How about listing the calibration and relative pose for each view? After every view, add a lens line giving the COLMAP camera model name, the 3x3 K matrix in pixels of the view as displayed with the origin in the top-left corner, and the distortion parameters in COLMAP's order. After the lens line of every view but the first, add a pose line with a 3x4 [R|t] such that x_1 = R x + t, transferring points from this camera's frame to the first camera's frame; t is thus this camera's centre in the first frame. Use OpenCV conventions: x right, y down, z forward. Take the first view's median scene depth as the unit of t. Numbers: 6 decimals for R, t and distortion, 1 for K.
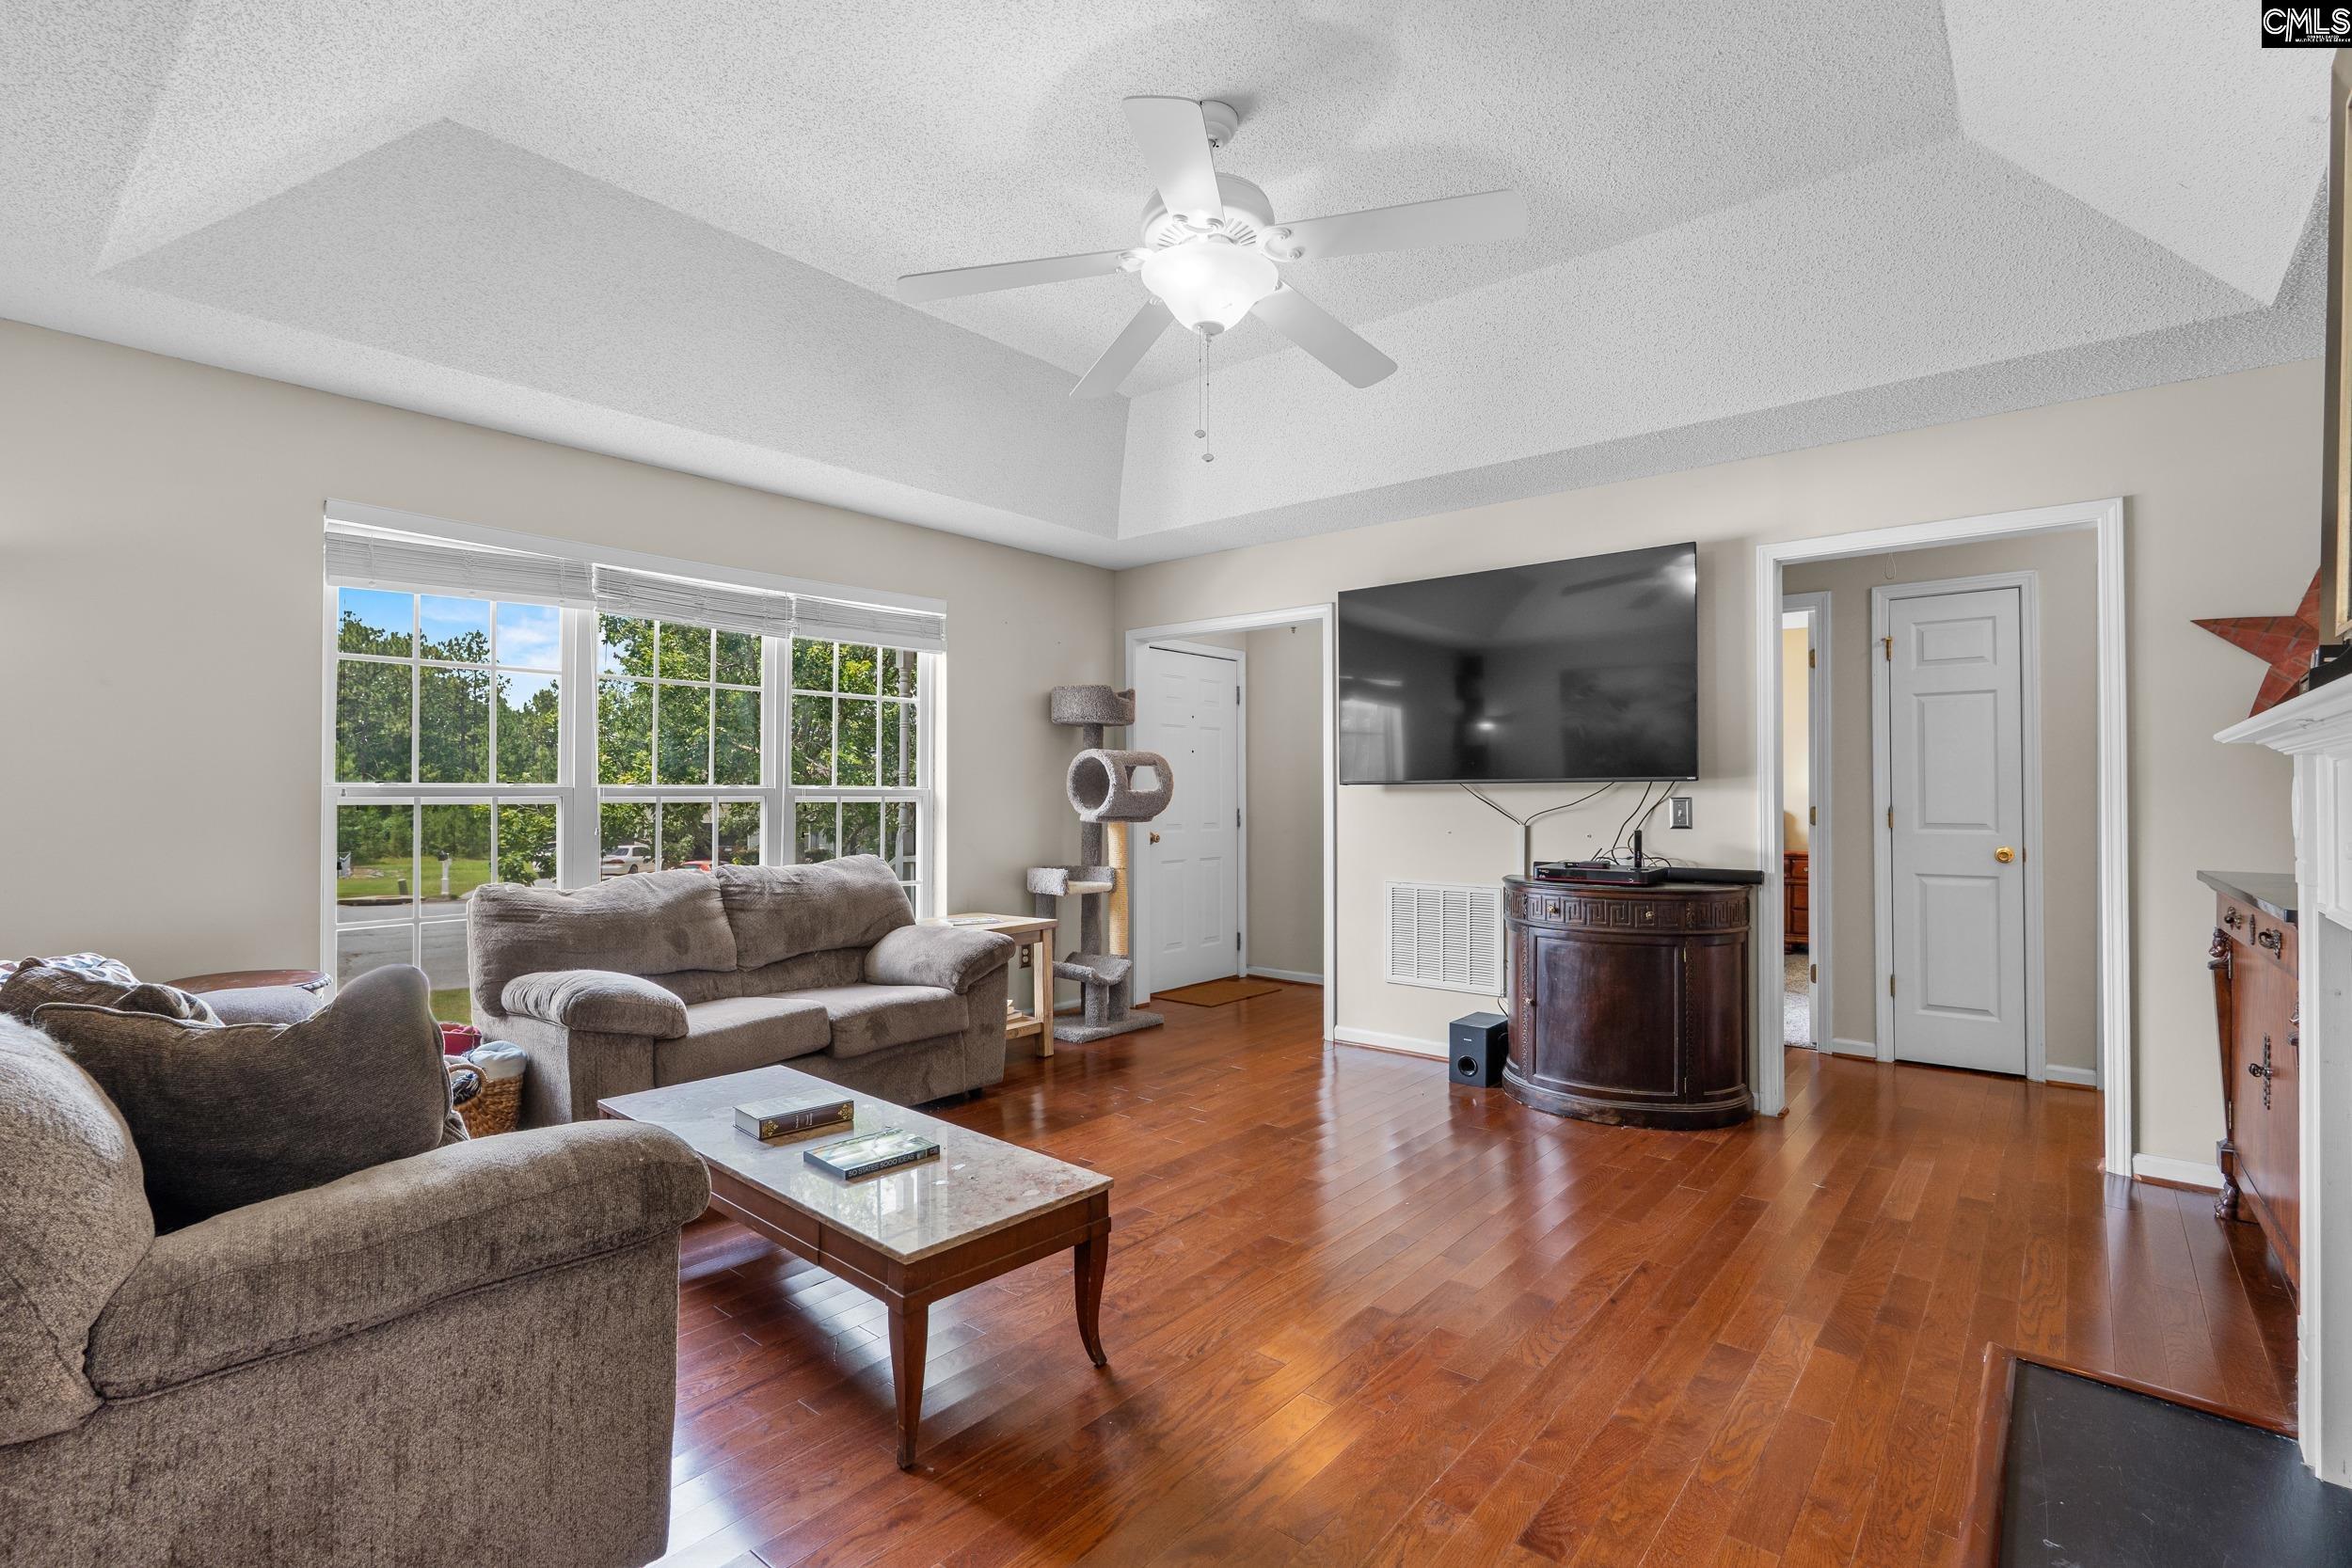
lens RADIAL K [[1082.9, 0, 1179.4], [0, 1082.9, 782.0], [0, 0, 1]] dist [-0.002142, -0.001167]
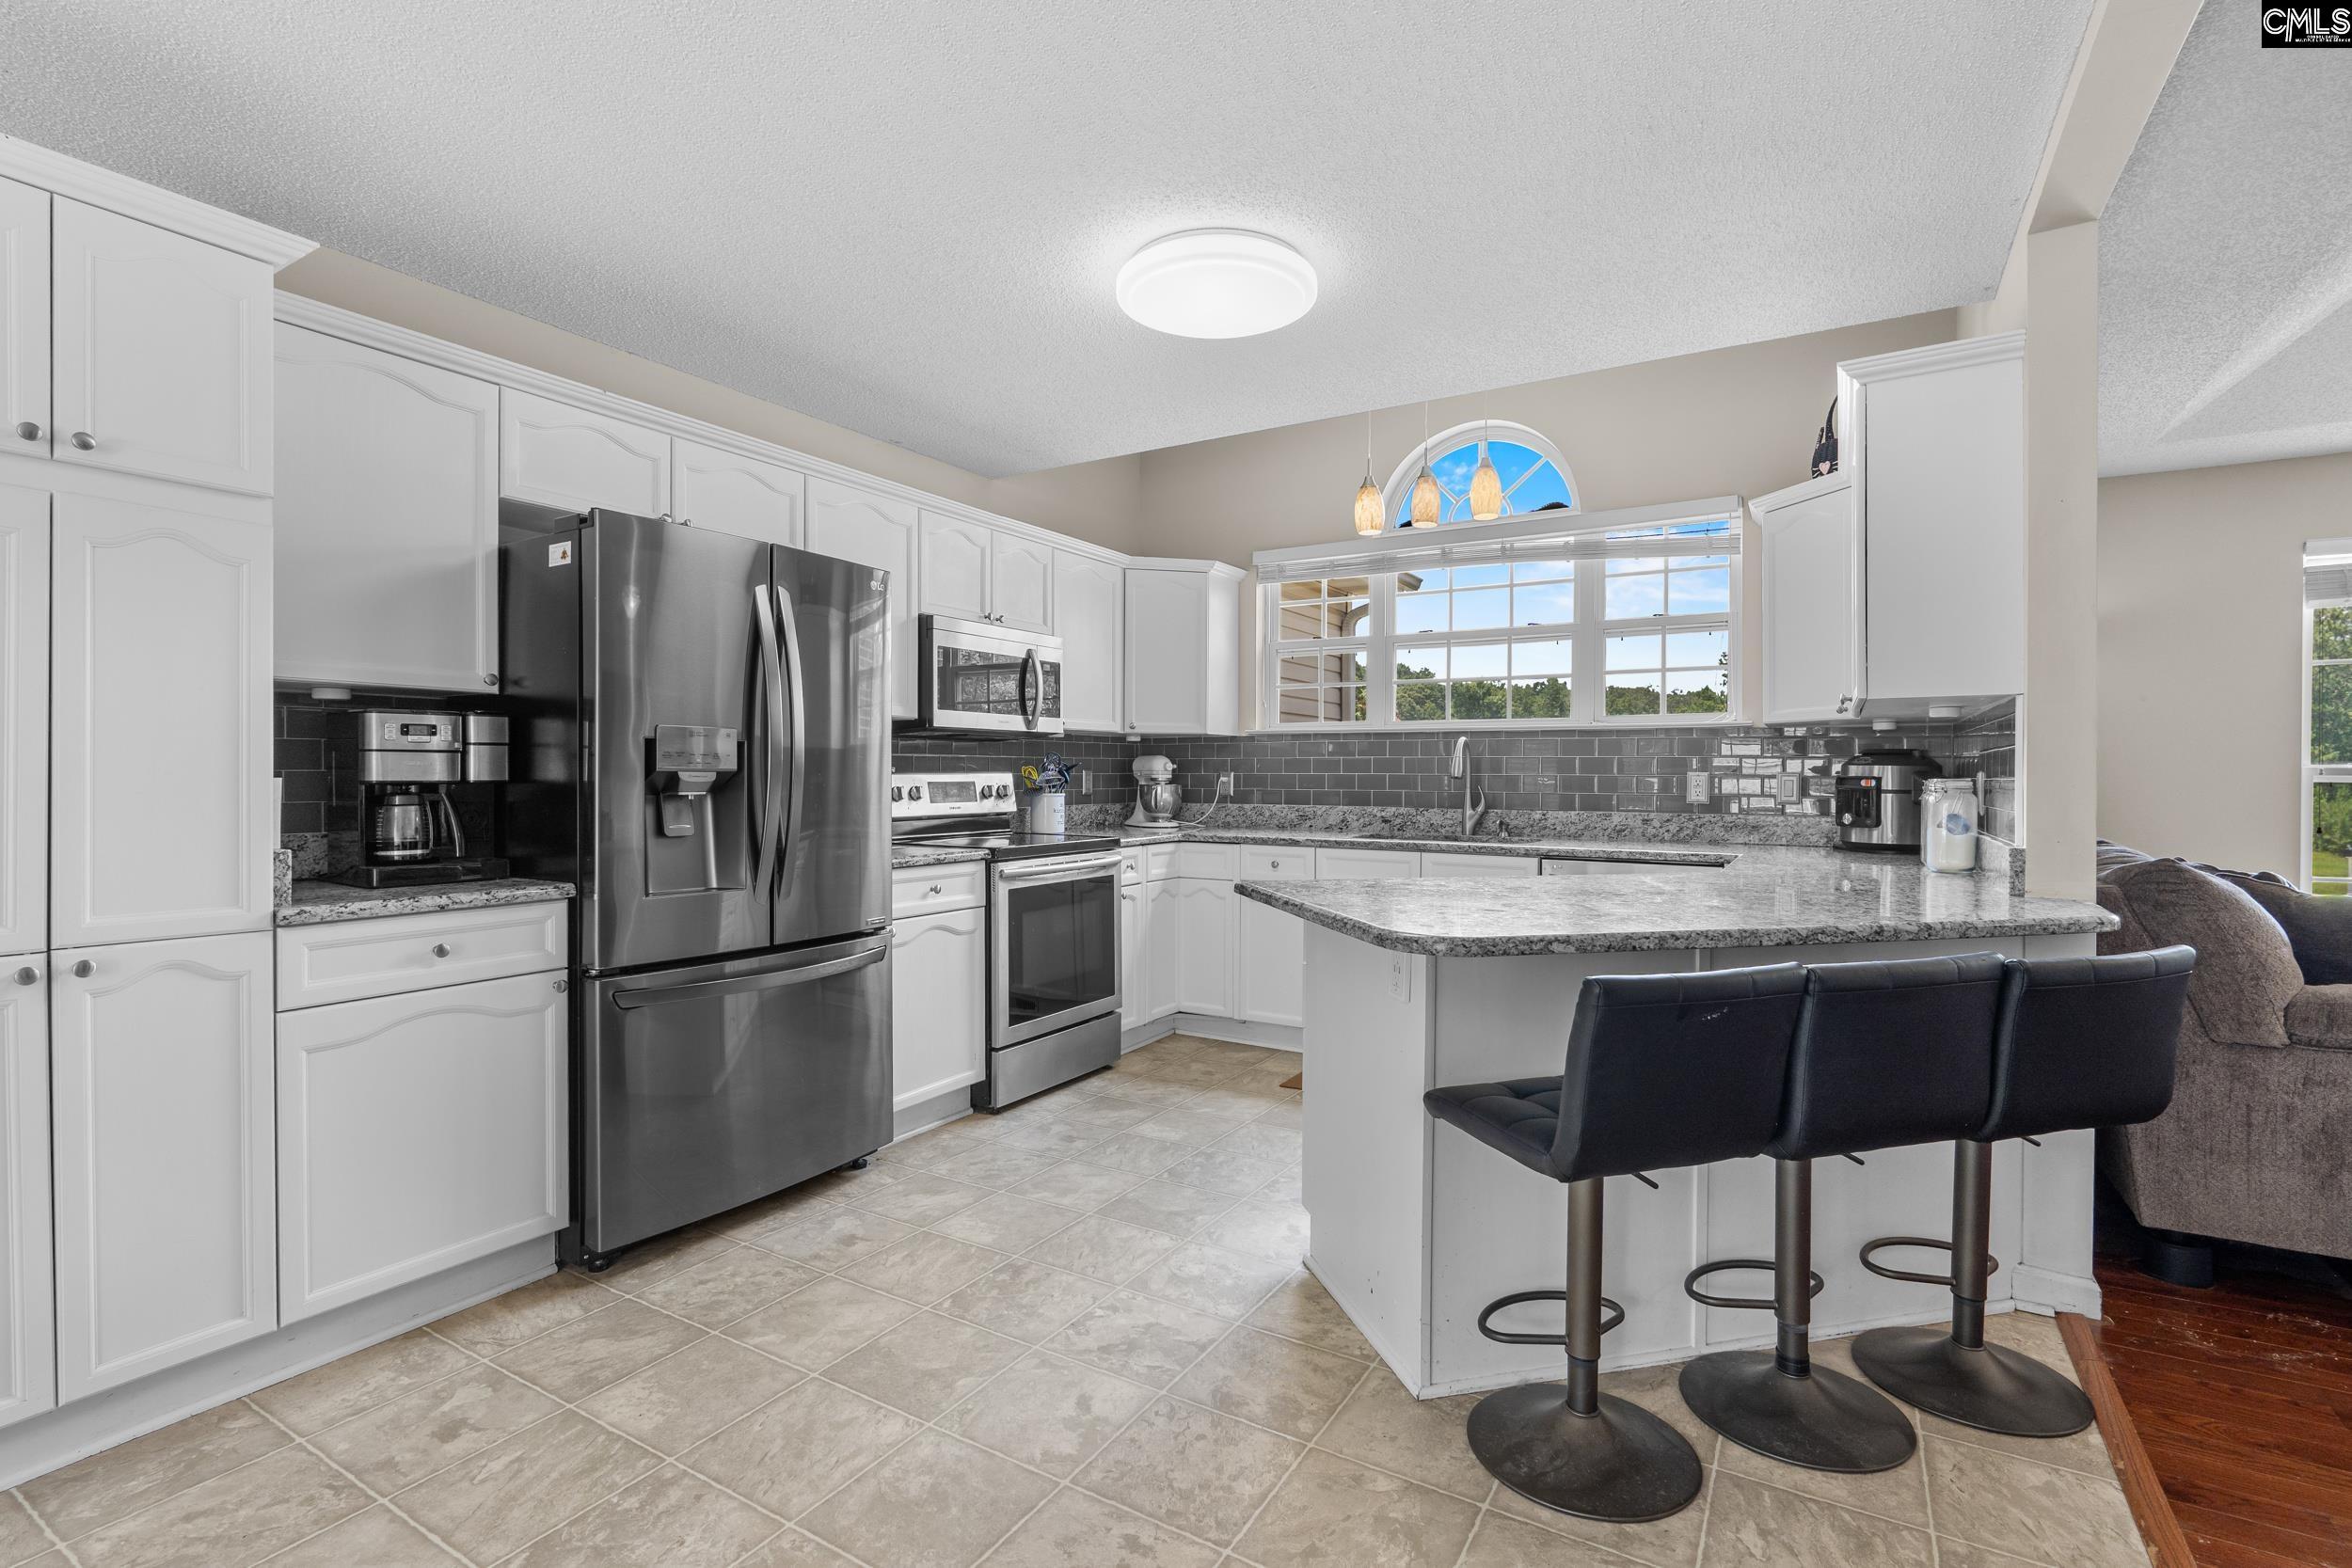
lens RADIAL K [[1082.9, 0, 1179.4], [0, 1082.9, 782.0], [0, 0, 1]] dist [-0.002142, -0.001167]
pose [[0.149387, 0.005438, -0.988764, 0.270084], [0.009143, 0.999935, 0.006881, 0.001026], [0.988737, -0.010068, 0.149328, -0.503376]]
